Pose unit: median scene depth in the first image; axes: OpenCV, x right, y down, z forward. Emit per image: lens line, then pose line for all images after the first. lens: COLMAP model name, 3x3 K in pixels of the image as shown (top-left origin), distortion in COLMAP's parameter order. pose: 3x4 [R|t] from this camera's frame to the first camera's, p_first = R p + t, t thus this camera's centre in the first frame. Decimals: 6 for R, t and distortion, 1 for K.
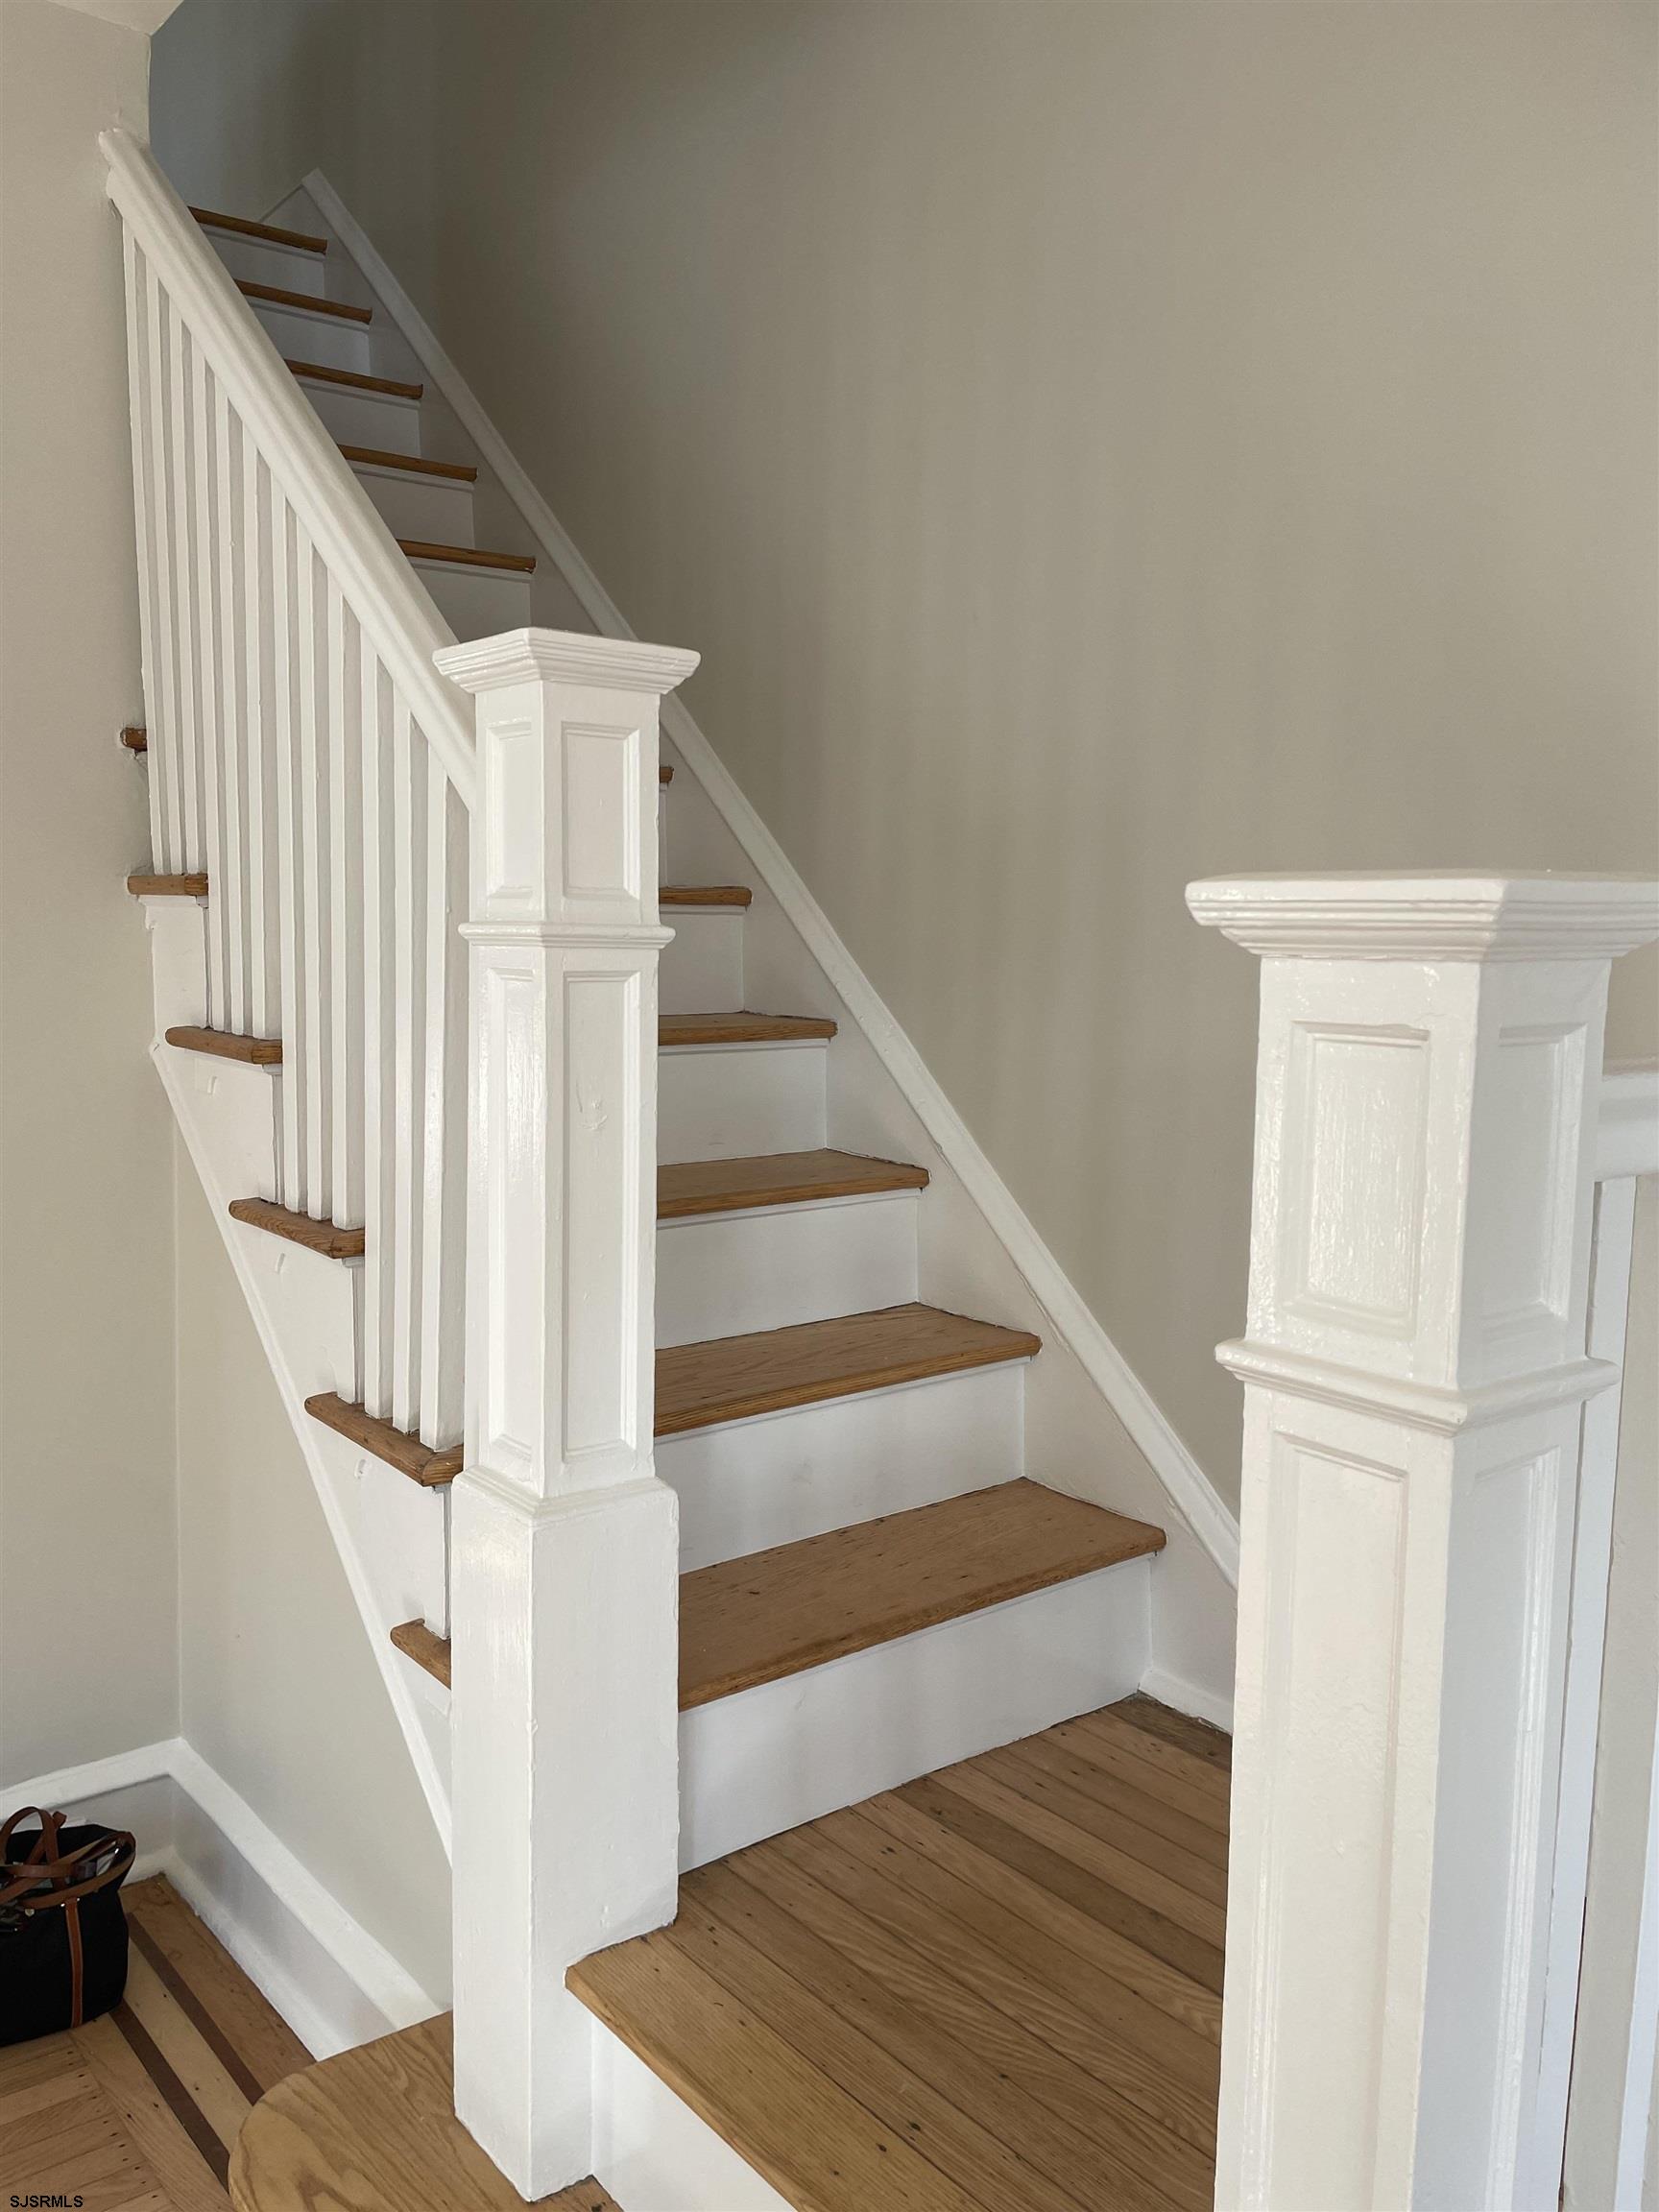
lens RADIAL K [[1657.1, 0, 821.4], [0, 1657.1, 1113.1], [0, 0, 1]] dist [0.086301, -0.110937]
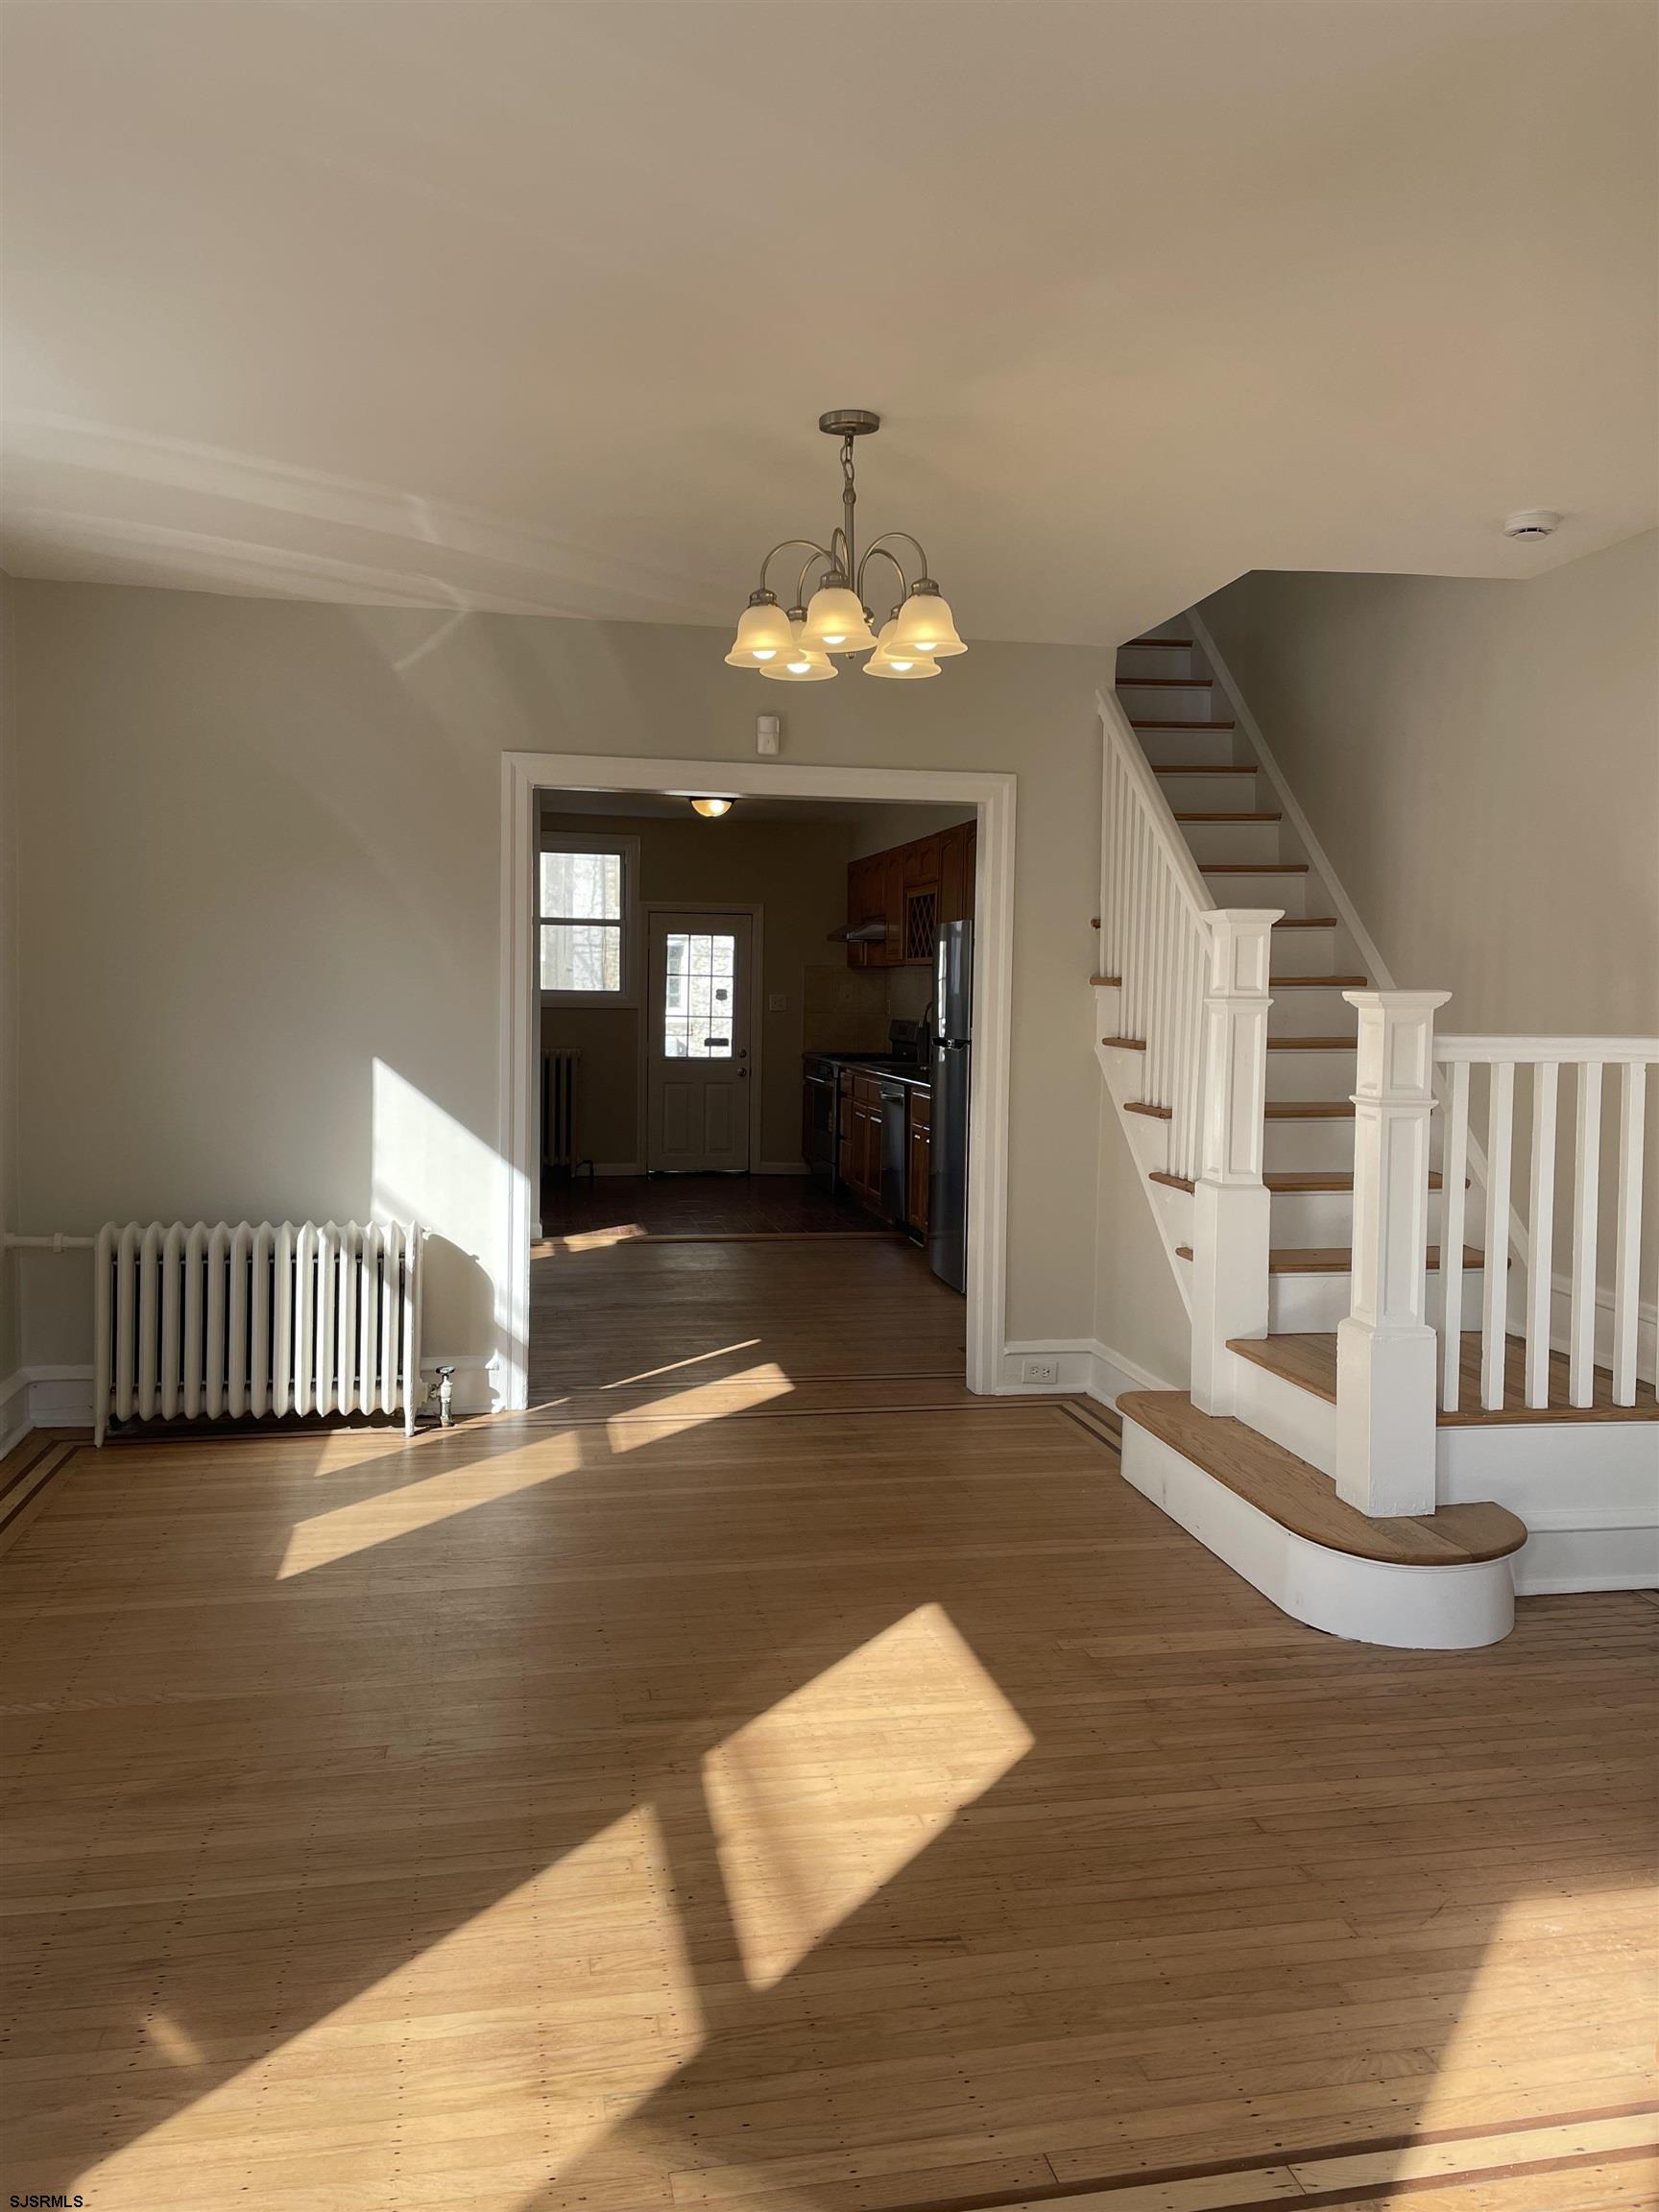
lens RADIAL K [[1657.1, 0, 835.7], [0, 1657.1, 1100.1], [0, 0, 1]] dist [0.086301, -0.110937]
pose [[0.879021, 0.032497, -0.475675, 0.529489], [-0.053634, 0.998082, -0.030926, 0.167199], [0.473757, 0.052697, 0.879077, -1.634051]]
